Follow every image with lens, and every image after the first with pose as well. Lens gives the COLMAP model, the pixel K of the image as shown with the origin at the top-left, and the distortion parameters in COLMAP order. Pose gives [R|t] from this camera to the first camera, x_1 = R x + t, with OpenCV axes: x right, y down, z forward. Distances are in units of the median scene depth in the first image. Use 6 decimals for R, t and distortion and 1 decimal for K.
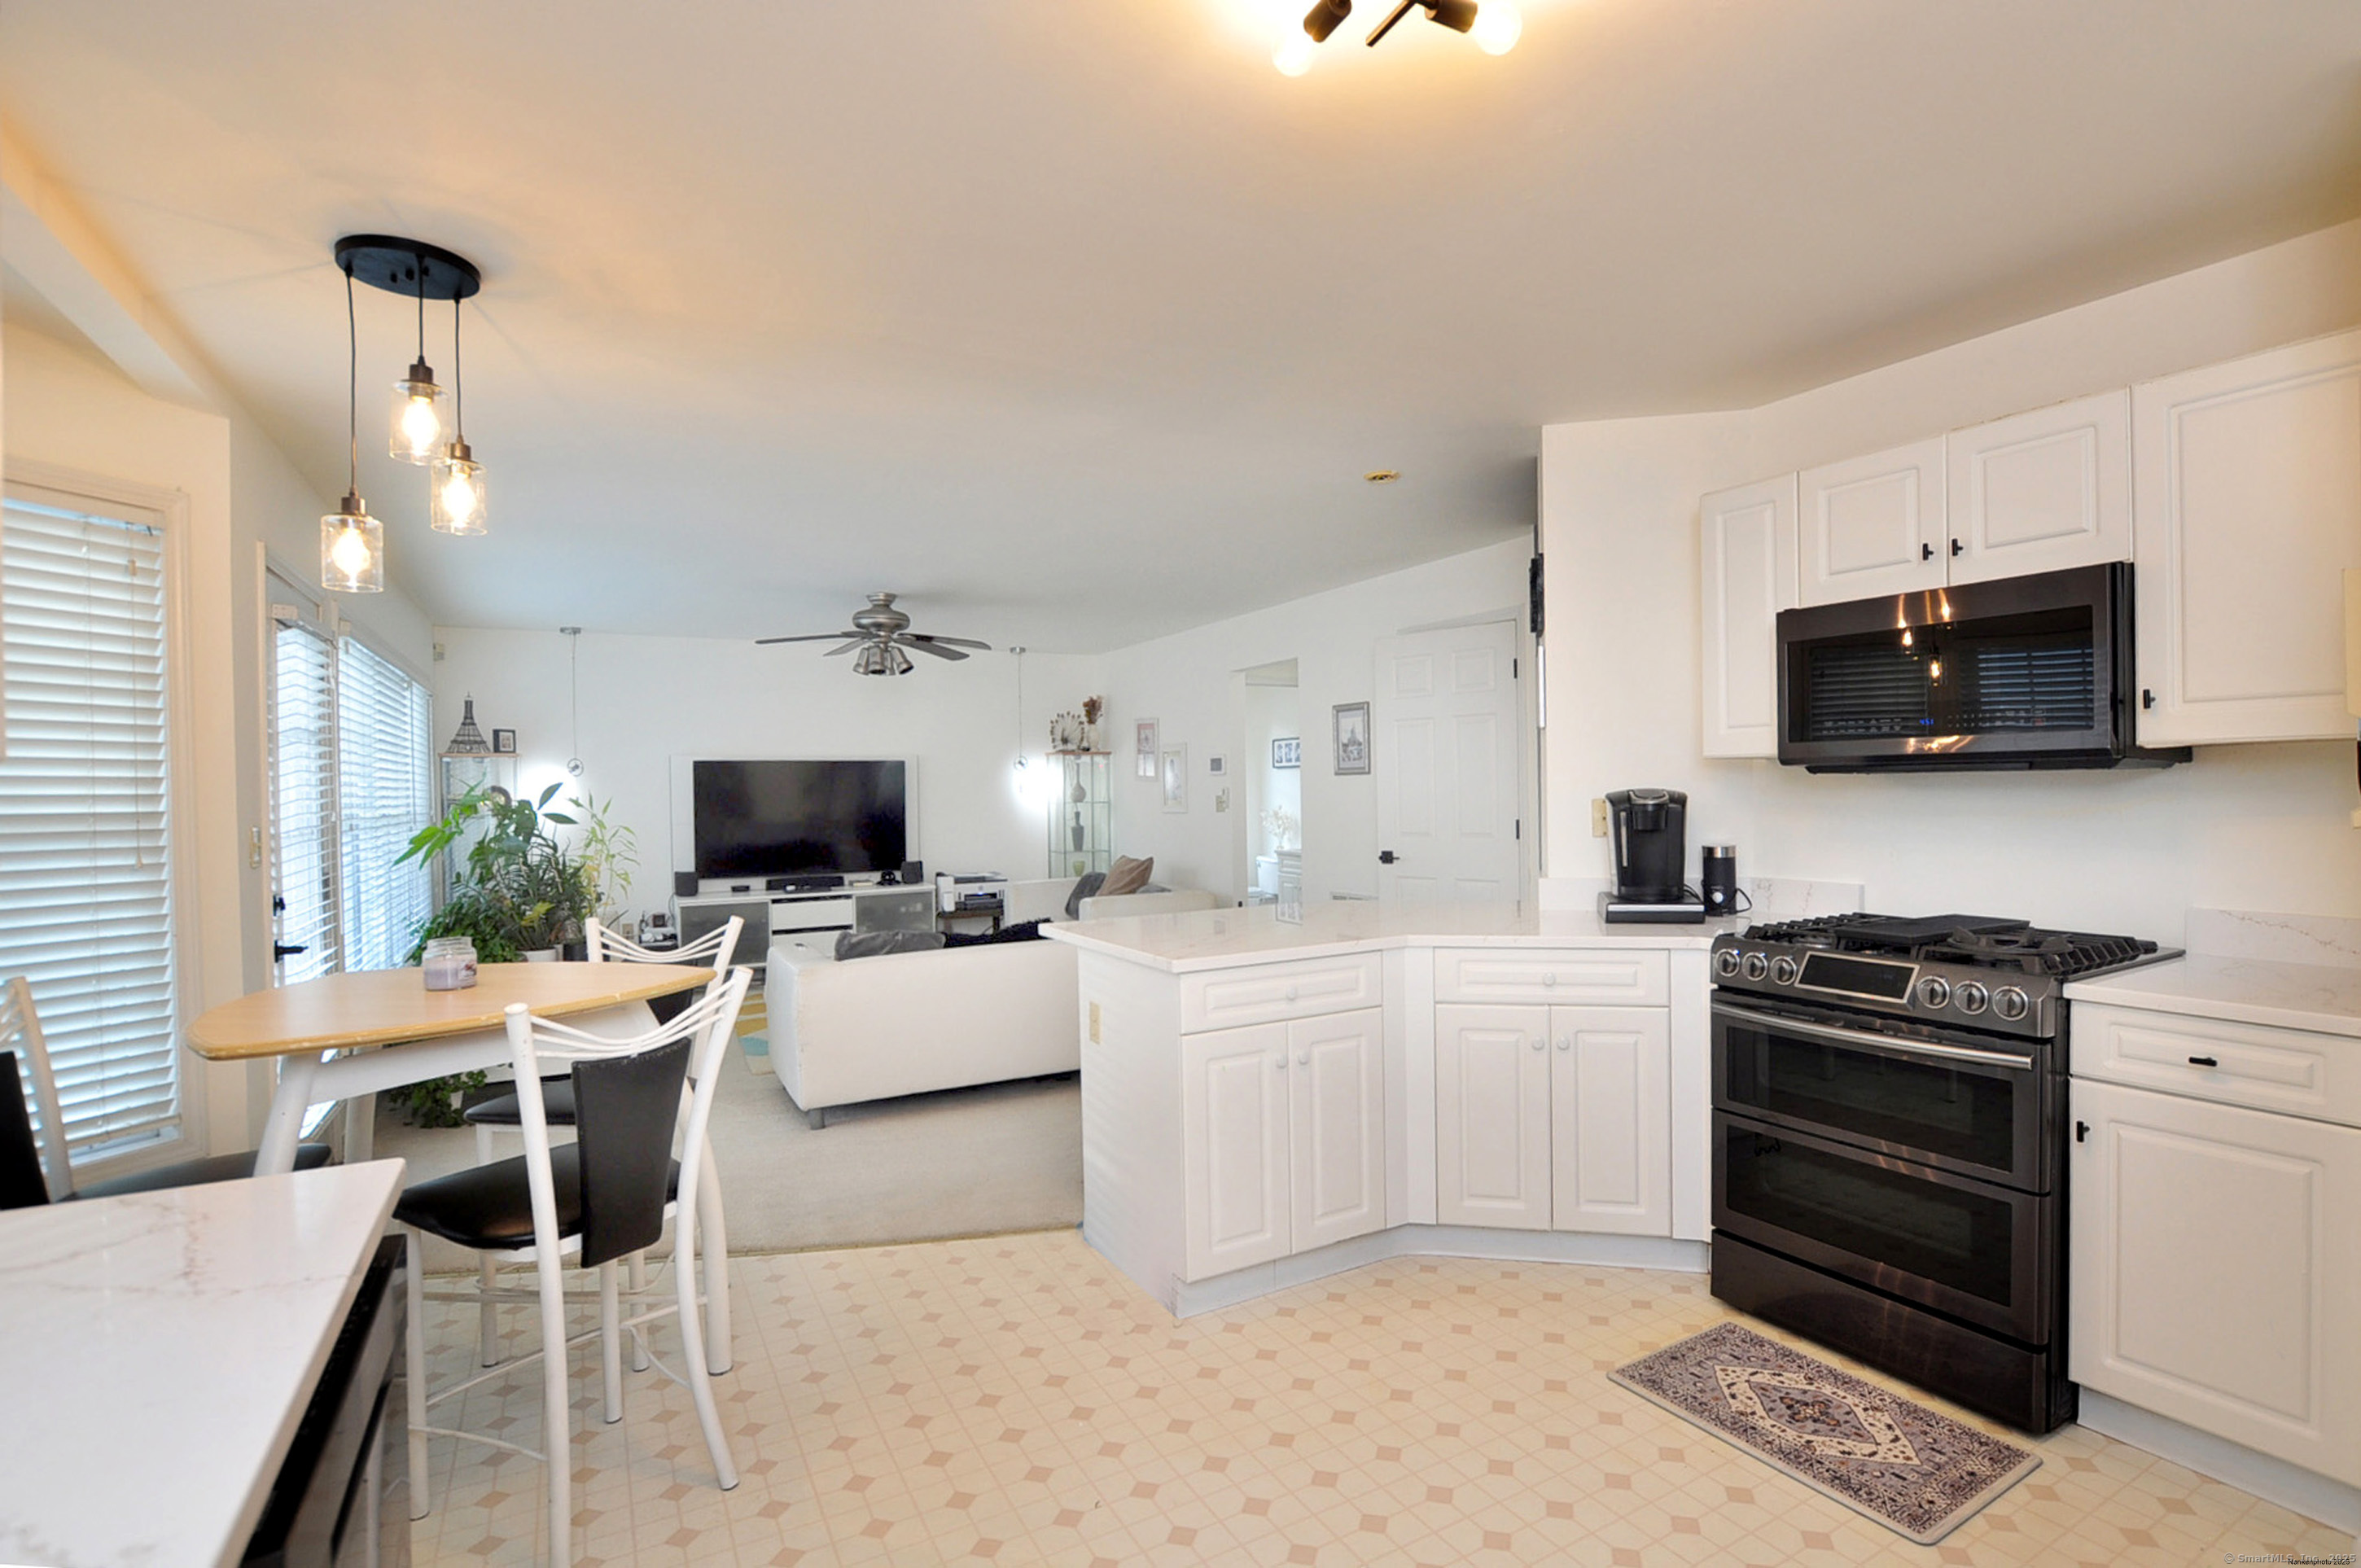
lens RADIAL K [[1095.2, 0, 1189.1], [0, 1095.2, 802.7], [0, 0, 1]] dist [-0.030250, 0.004863]
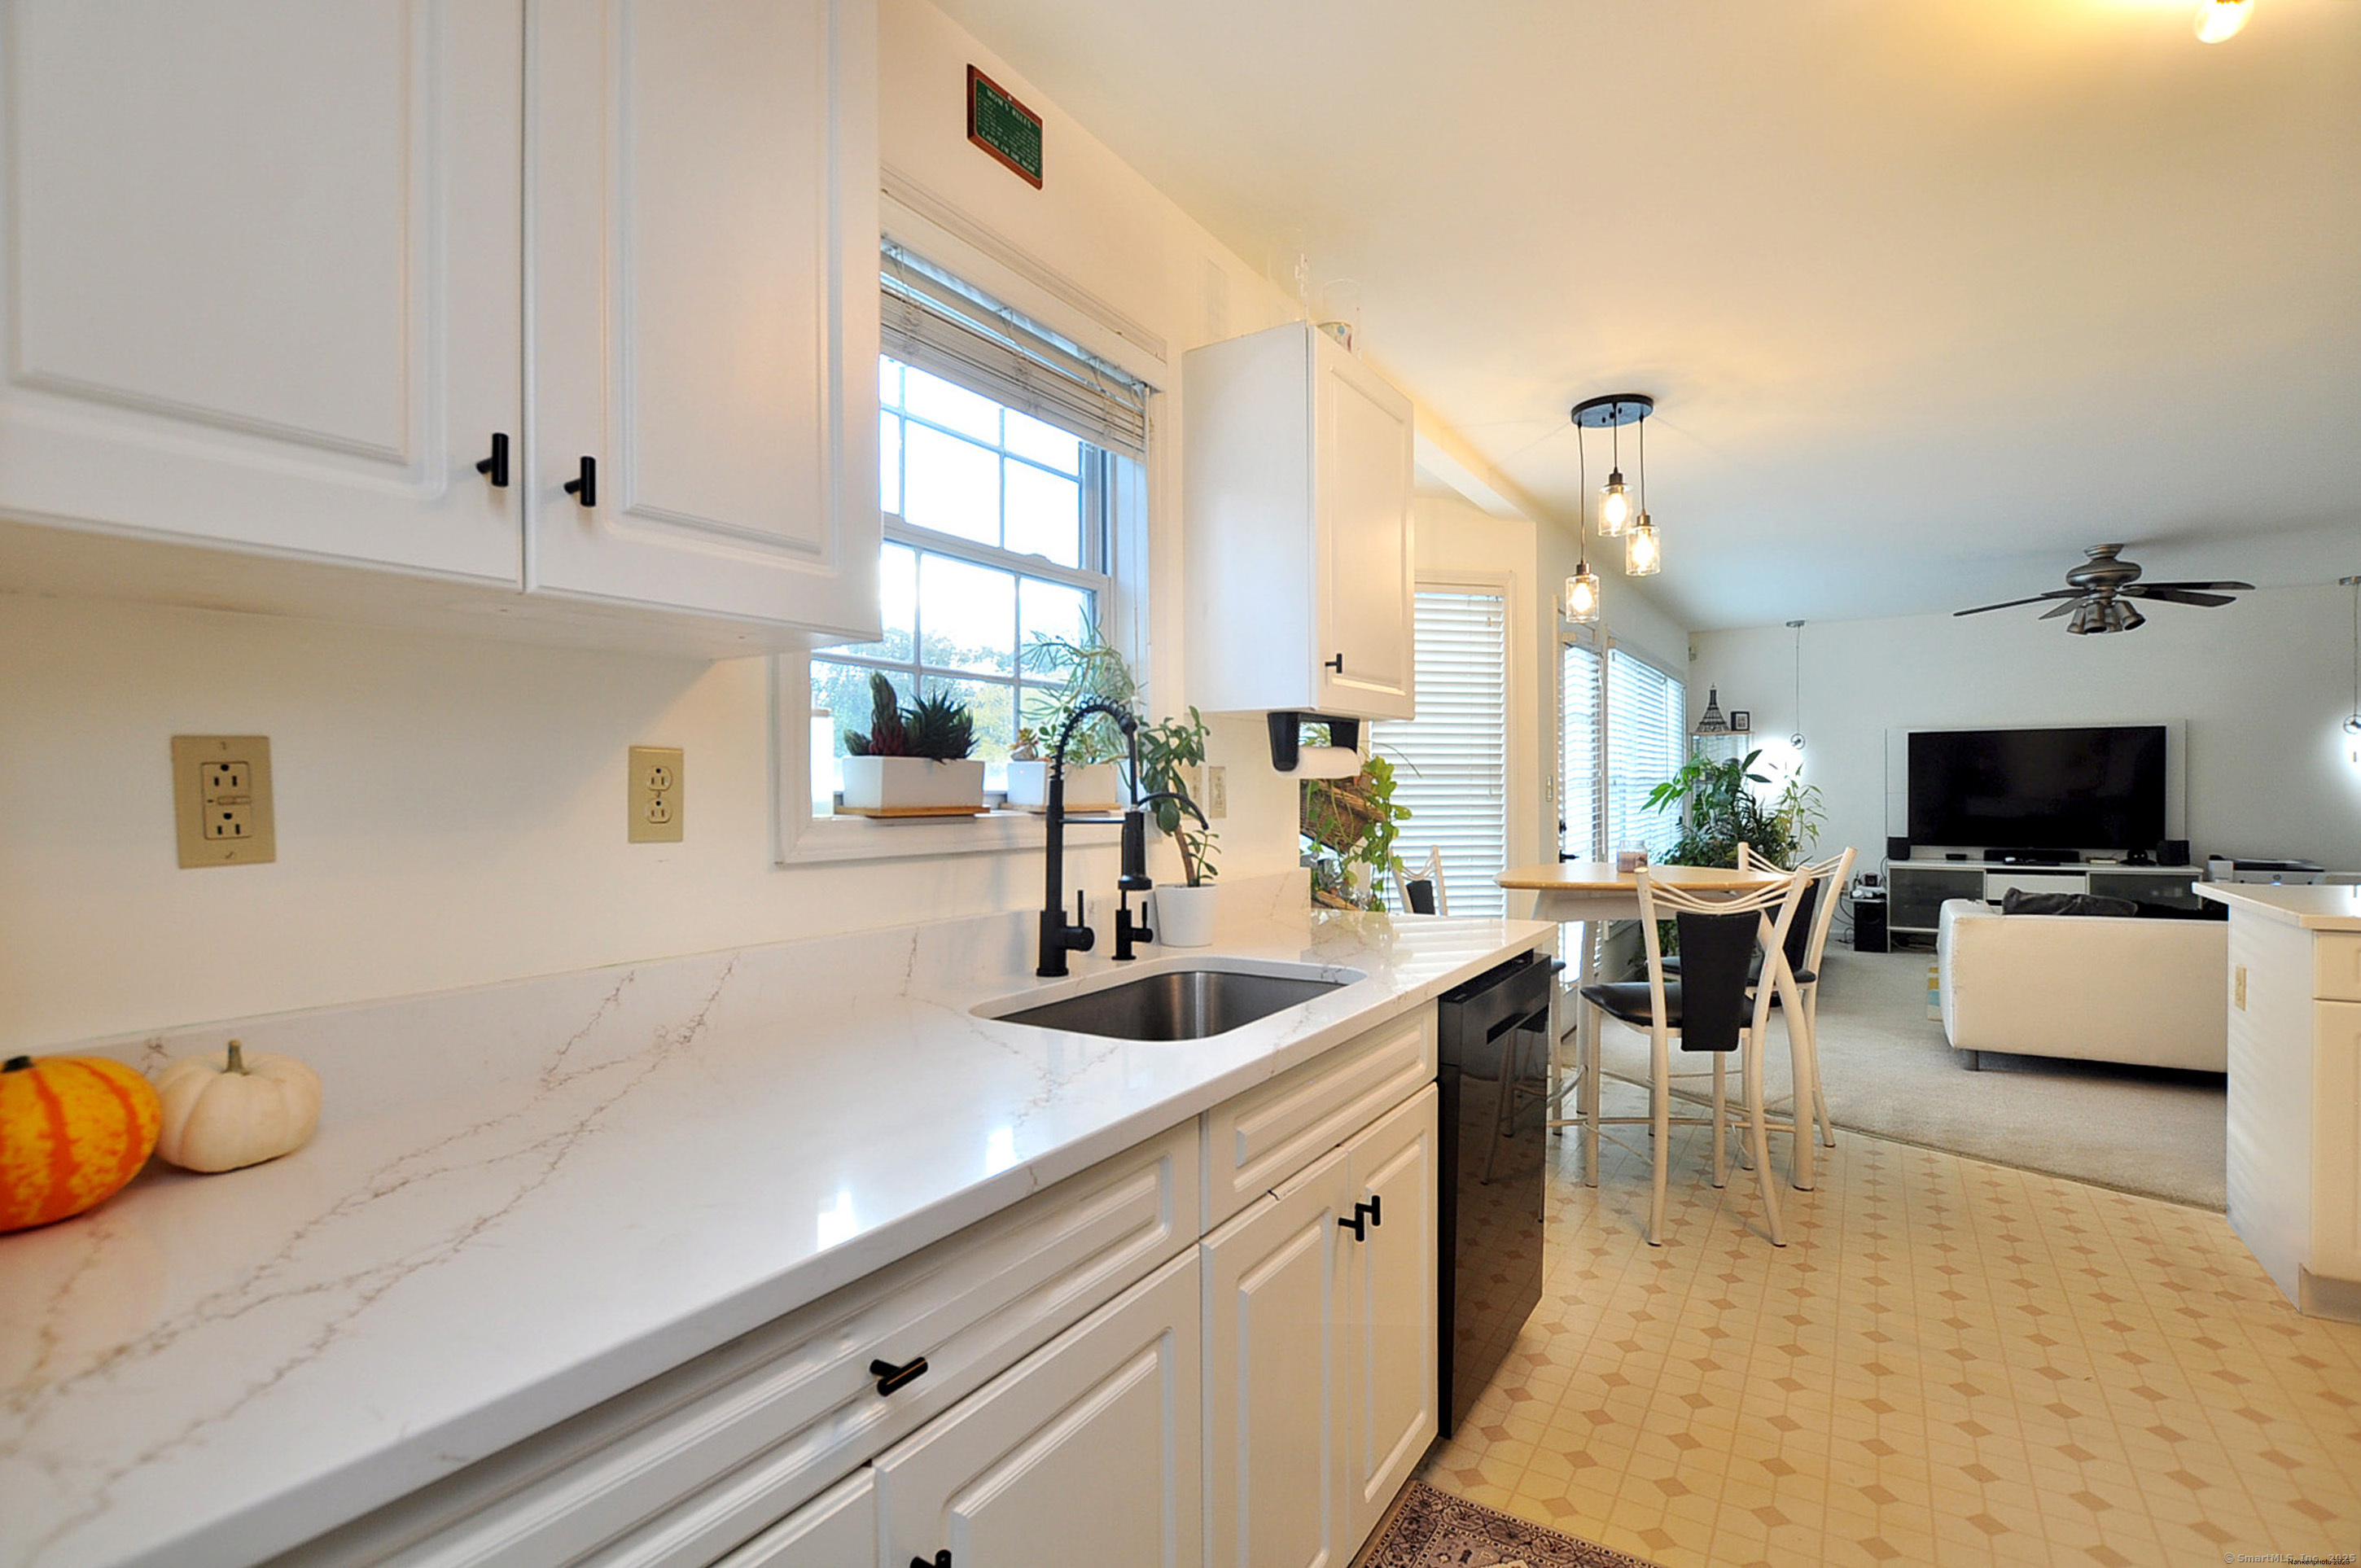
lens RADIAL K [[1073.8, 0, 1247.3], [0, 1073.8, 788.5], [0, 0, 1]] dist [-0.003876, -0.000169]
pose [[0.506861, 0.011511, -0.861951, 0.163612], [-0.011232, 0.999914, 0.006749, 0.021848], [0.861955, 0.006261, 0.506947, -0.113534]]
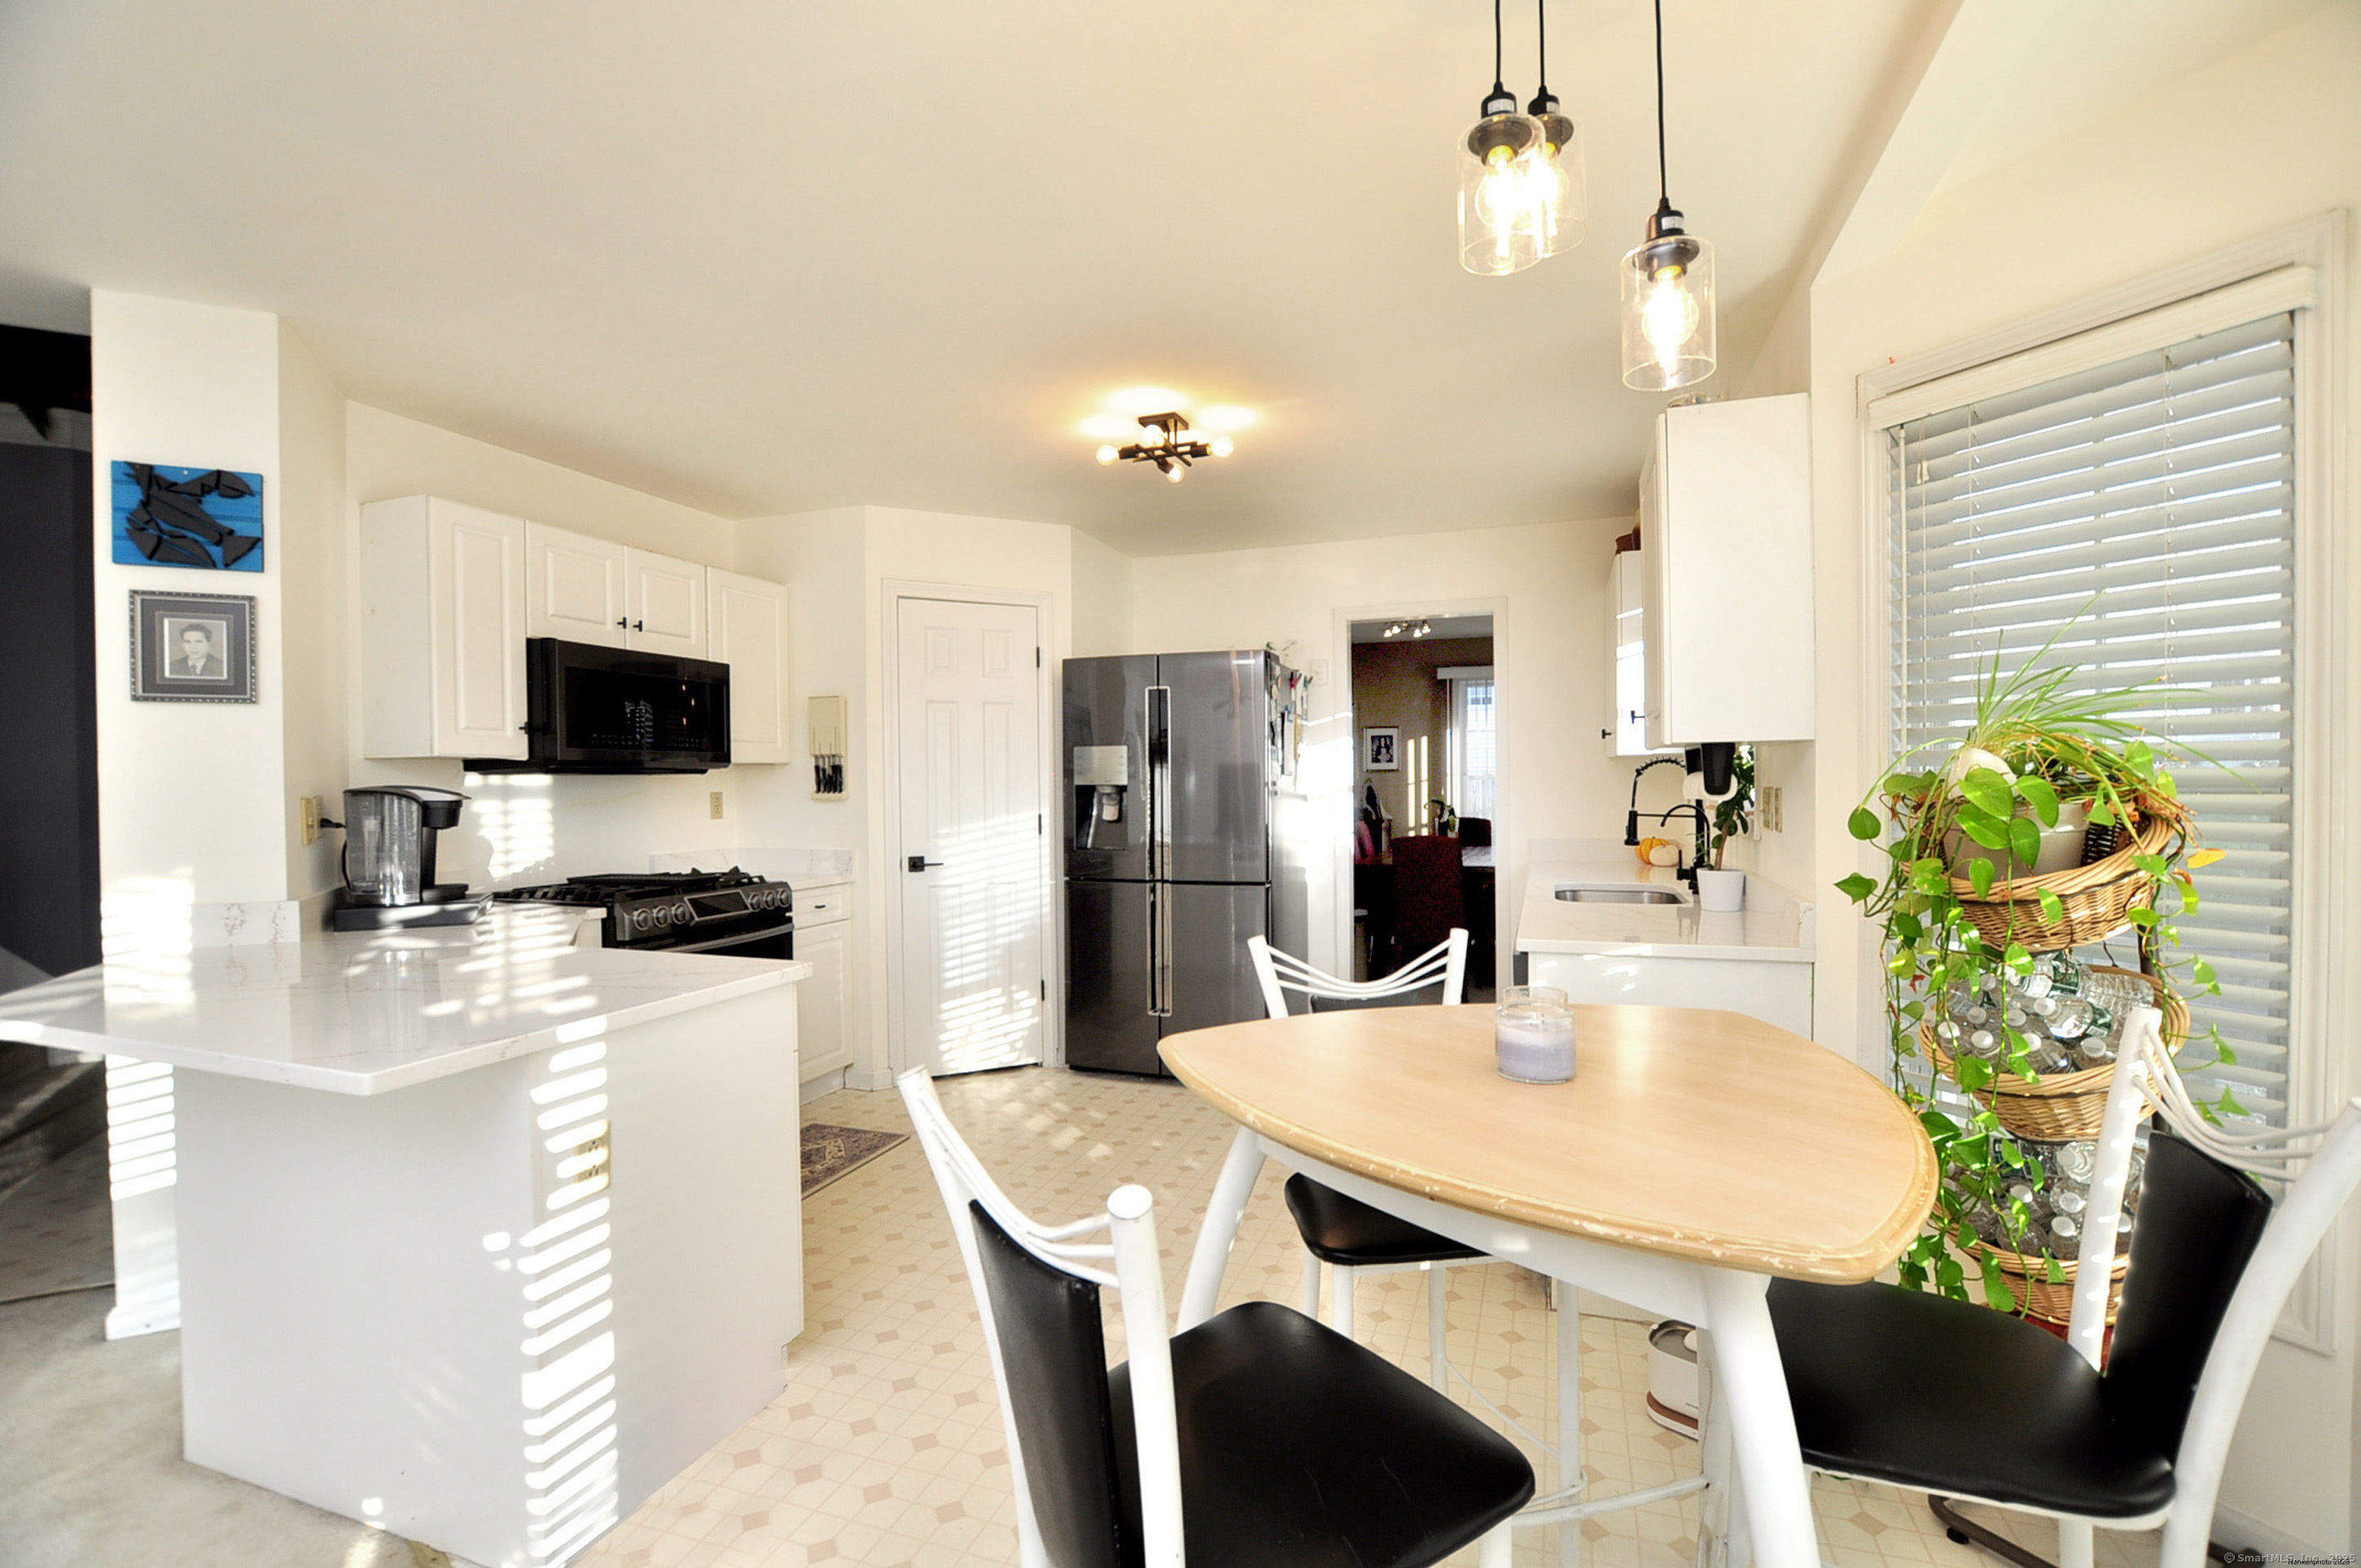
lens RADIAL K [[1095.2, 0, 1189.1], [0, 1095.2, 802.7], [0, 0, 1]] dist [-0.030250, 0.004863]
pose [[-0.670063, 0.015016, 0.742152, -0.378610], [0.039494, 0.999100, 0.015443, 0.006246], [-0.741253, 0.039659, -0.670053, 0.600837]]
